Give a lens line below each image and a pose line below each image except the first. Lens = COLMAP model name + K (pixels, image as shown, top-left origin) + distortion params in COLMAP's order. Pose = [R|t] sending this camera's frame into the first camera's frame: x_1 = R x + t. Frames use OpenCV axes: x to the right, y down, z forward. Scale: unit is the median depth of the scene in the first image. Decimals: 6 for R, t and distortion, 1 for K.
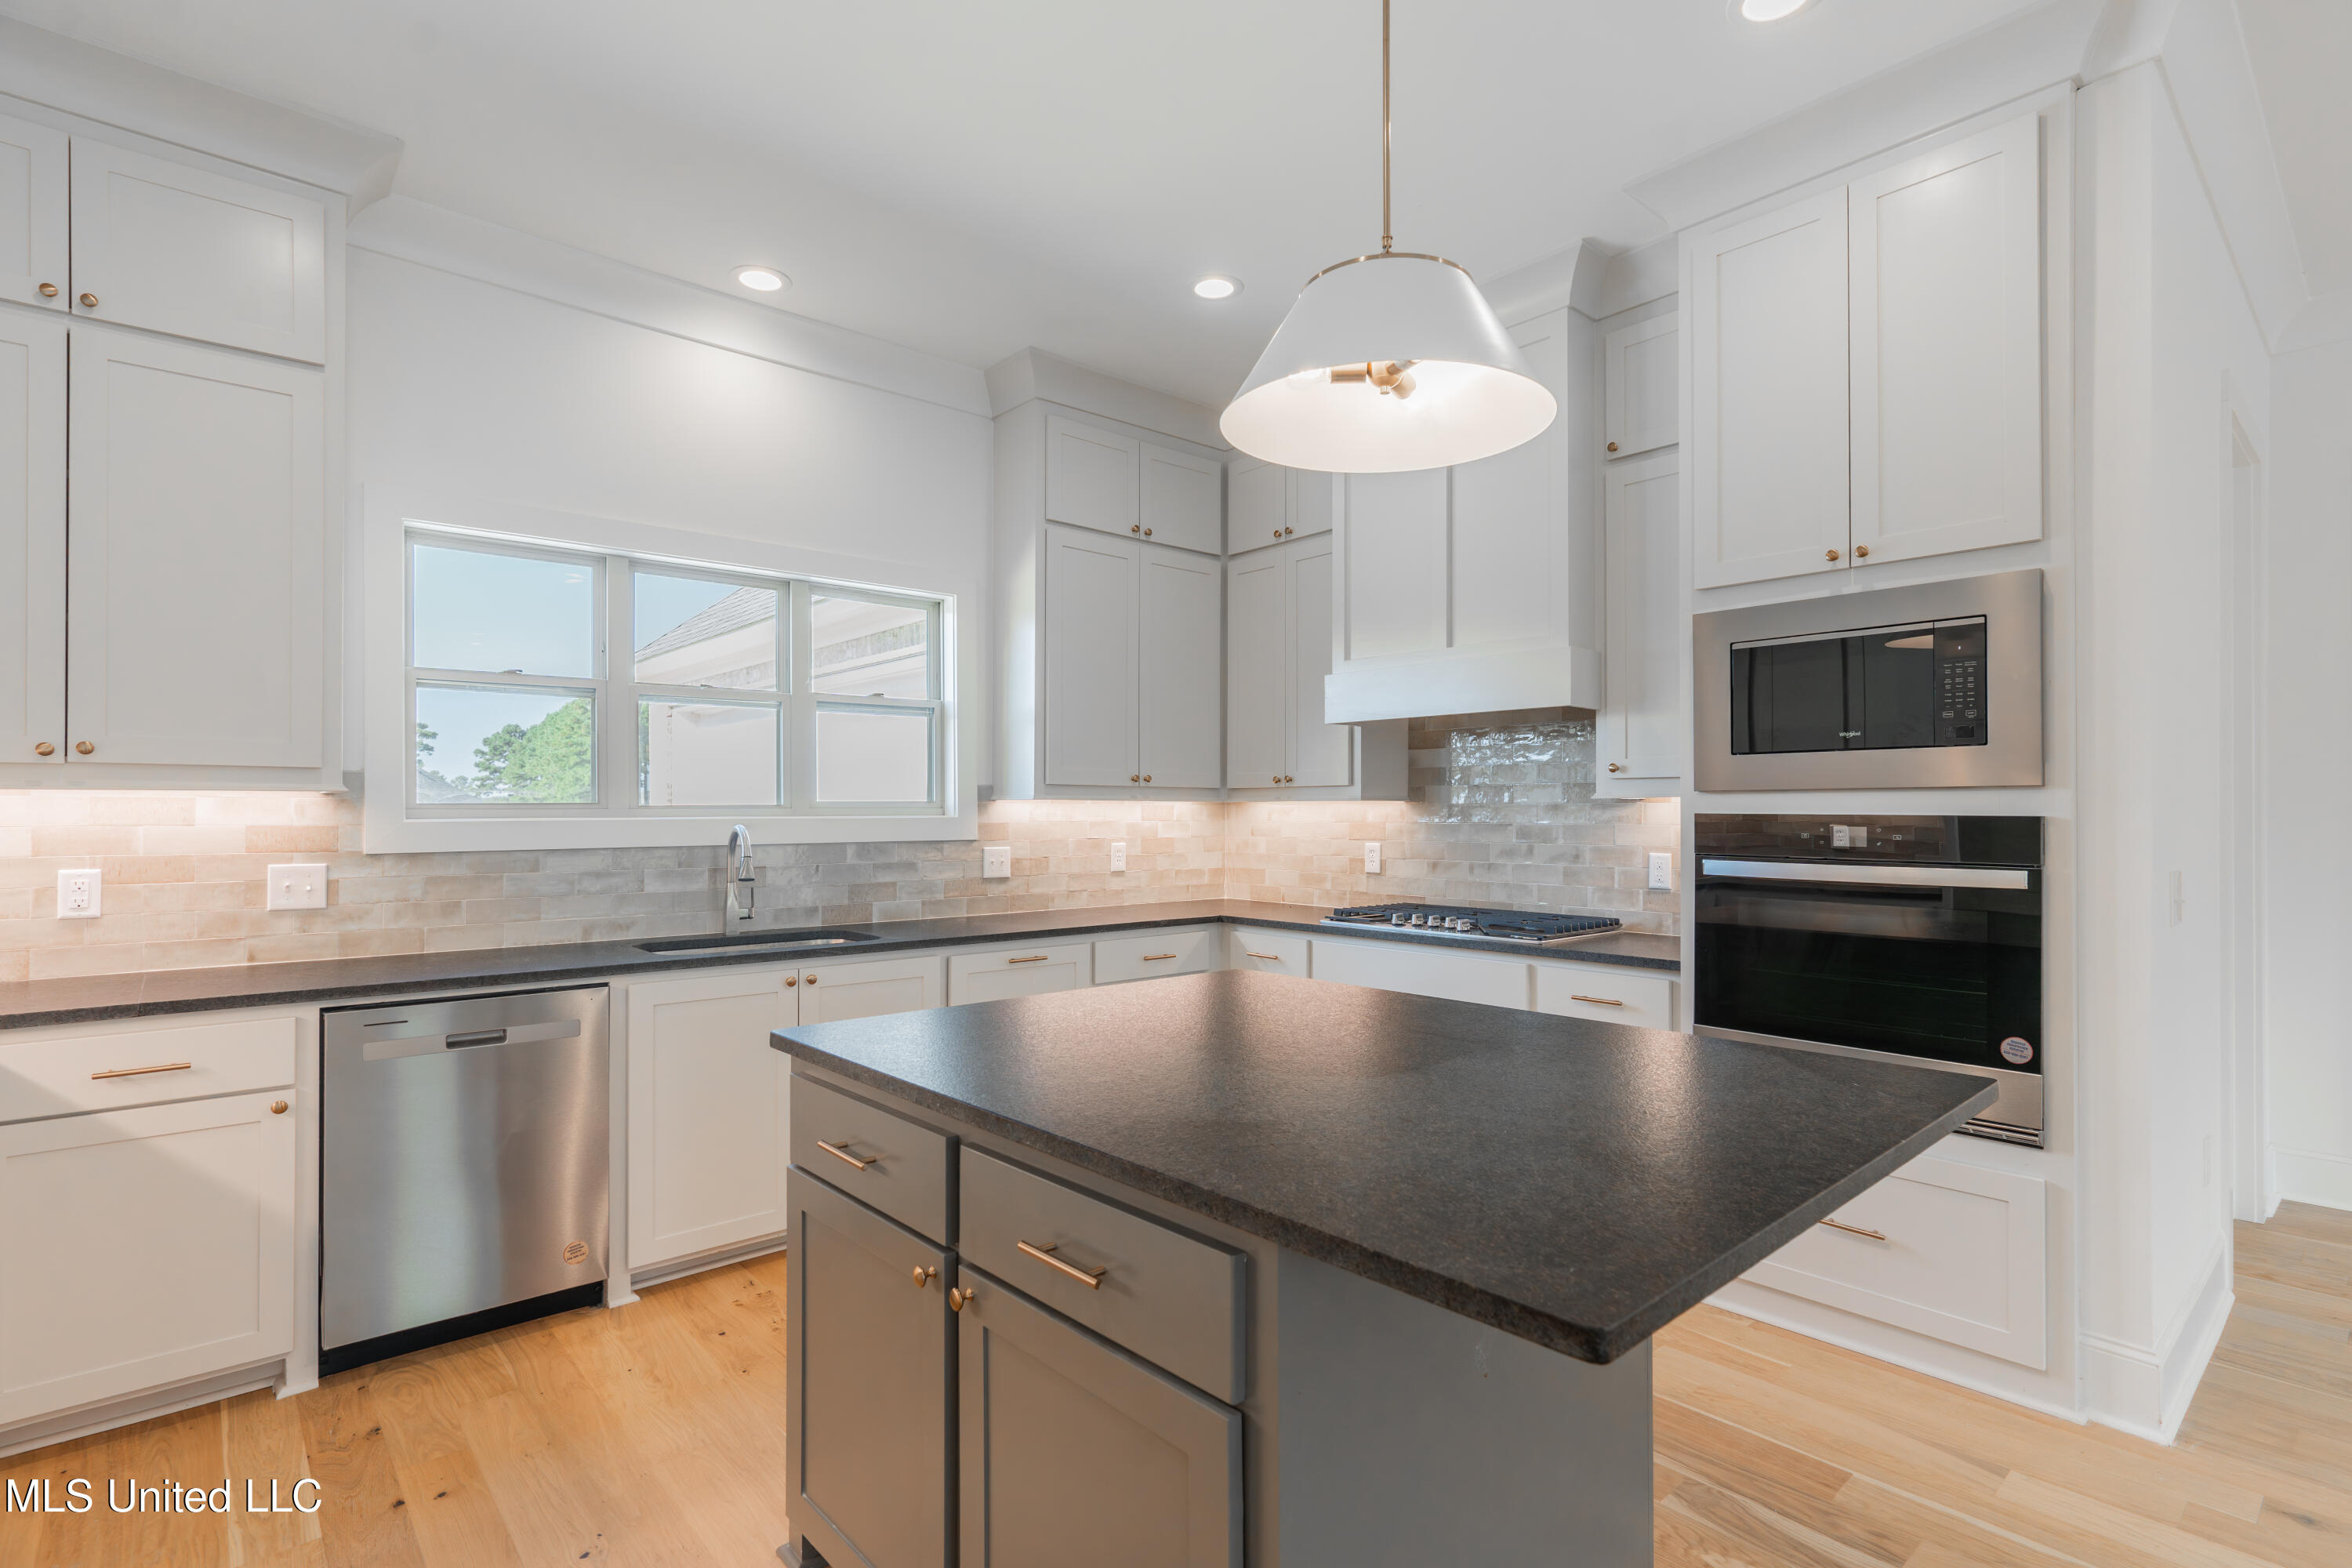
lens RADIAL K [[1114.9, 0, 1189.3], [0, 1114.9, 812.5], [0, 0, 1]] dist [0.006025, 0.001014]
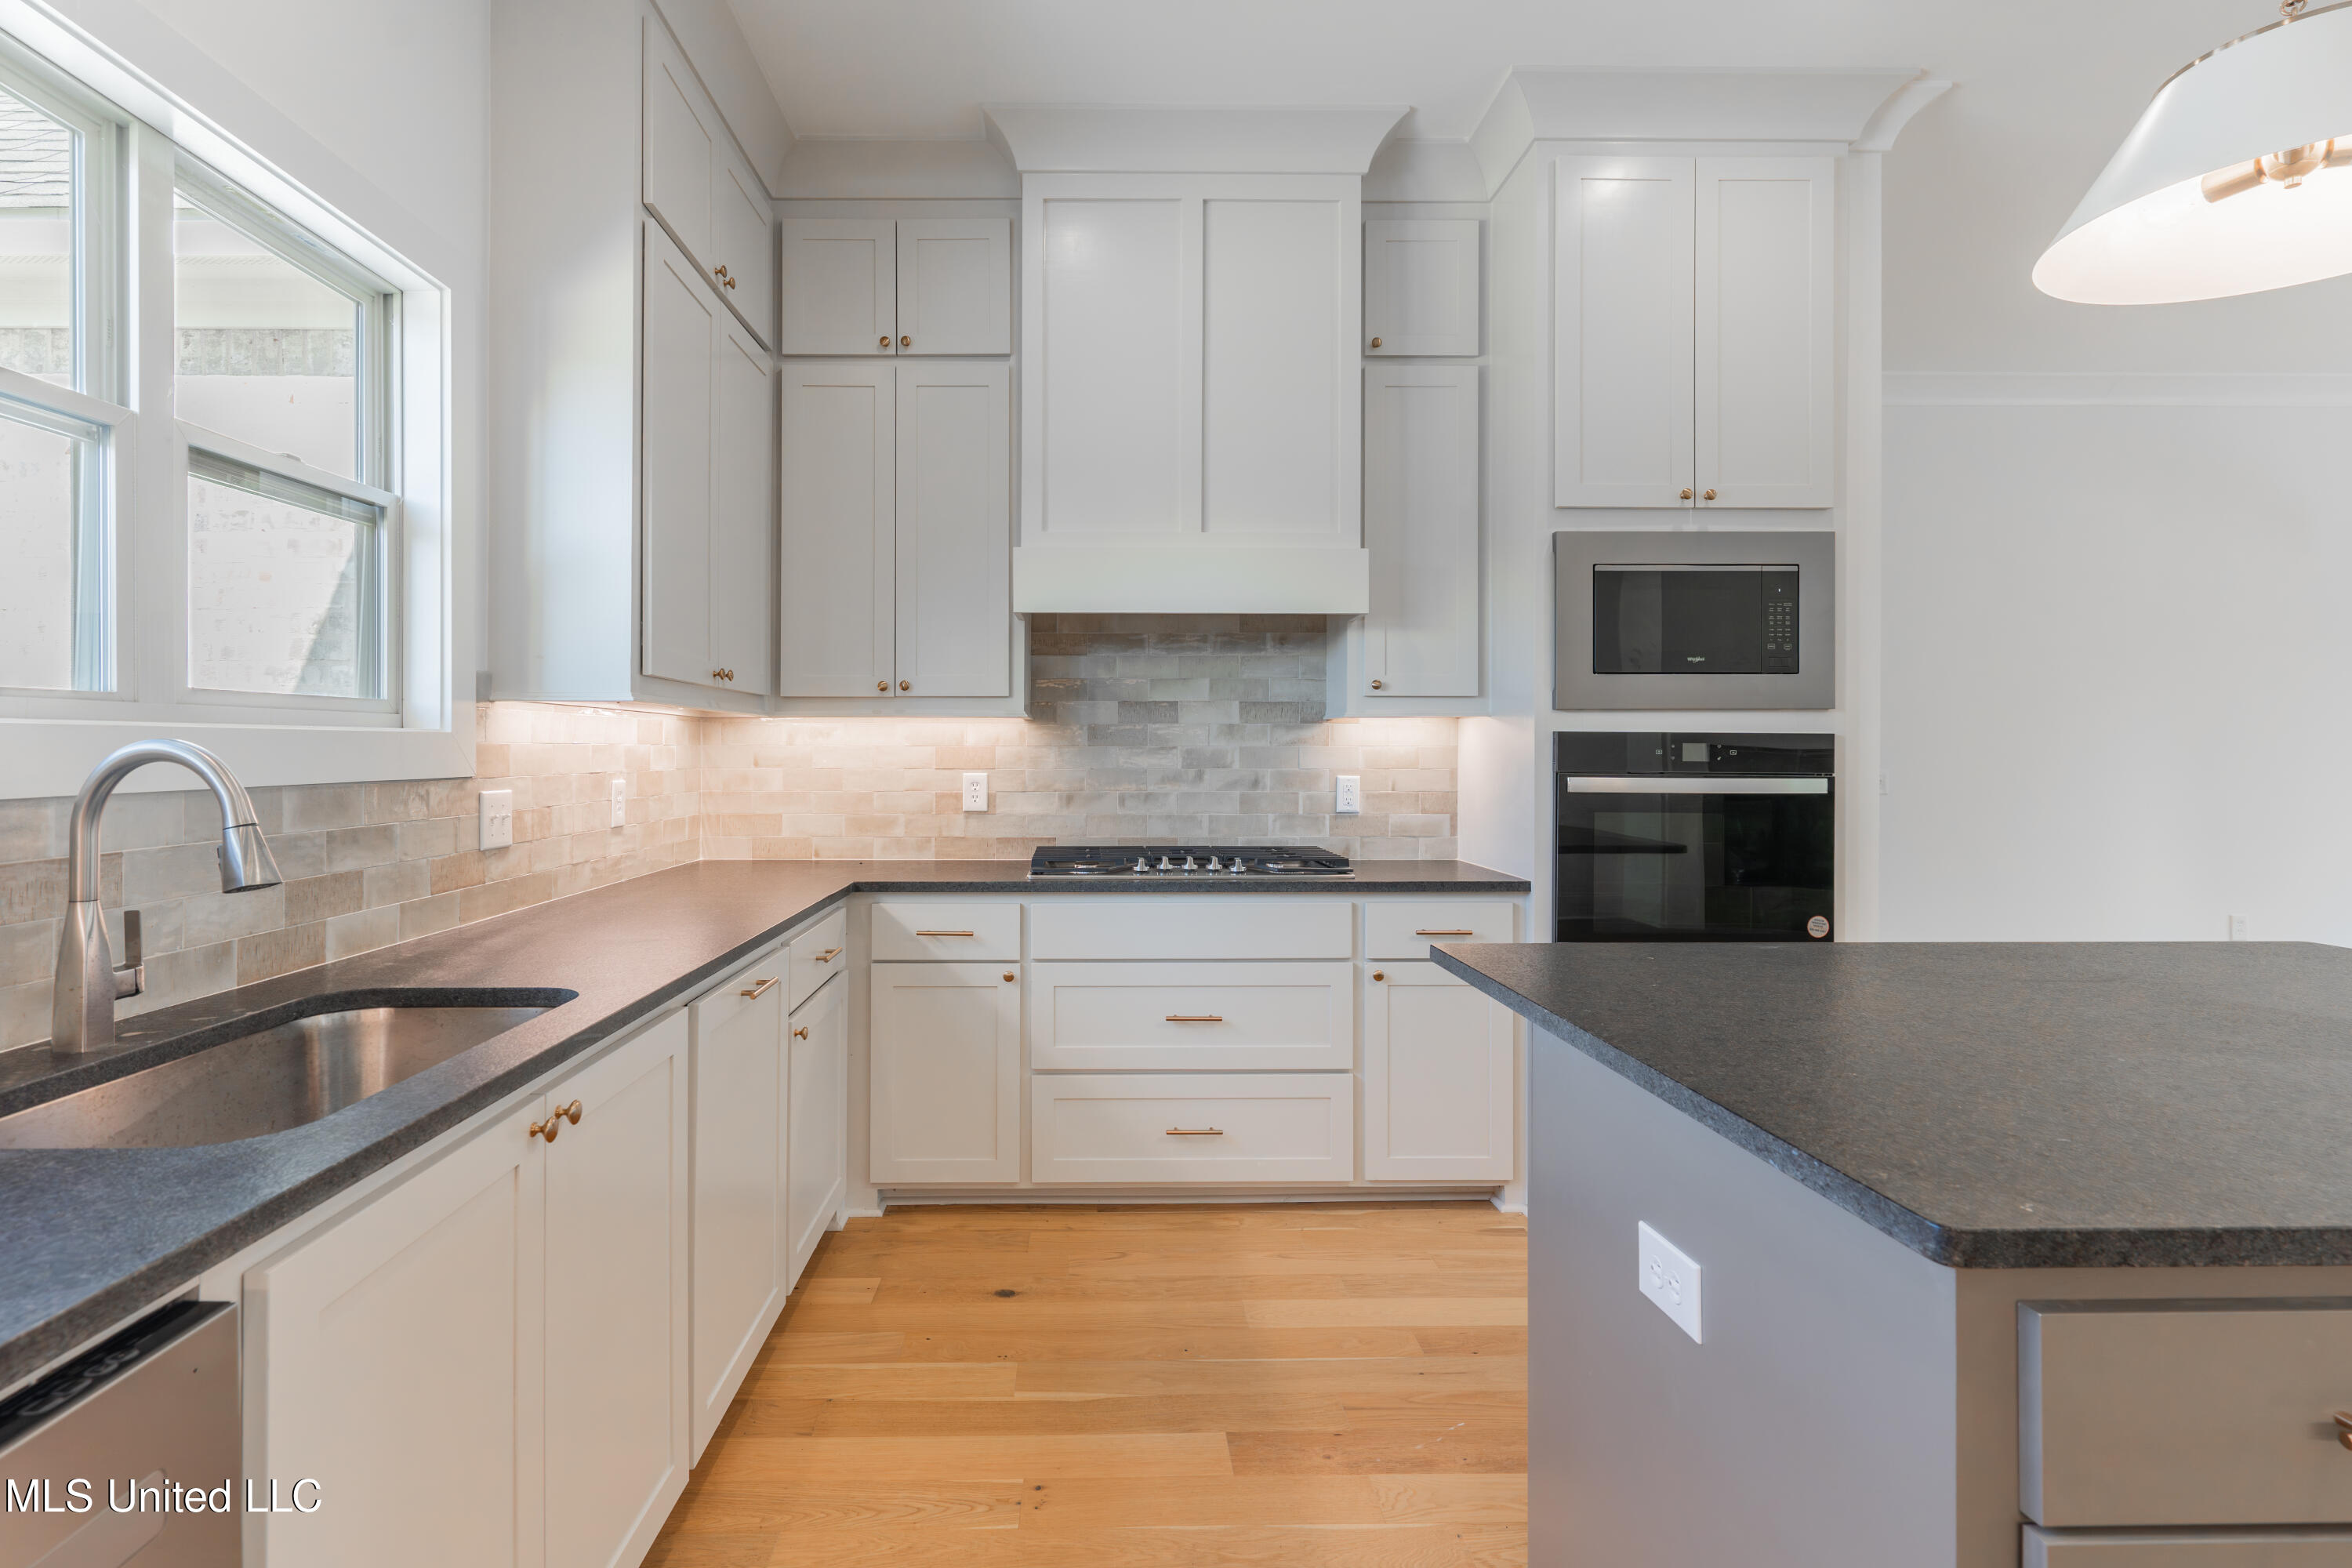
lens RADIAL K [[1143.9, 0, 1104.1], [0, 1143.9, 747.4], [0, 0, 1]] dist [0.000646, 0.001221]
pose [[0.657453, 0.001483, 0.753494, -0.452203], [-0.000476, 0.999999, -0.001552, 0.013183], [-0.753495, 0.000662, 0.657453, 0.492496]]
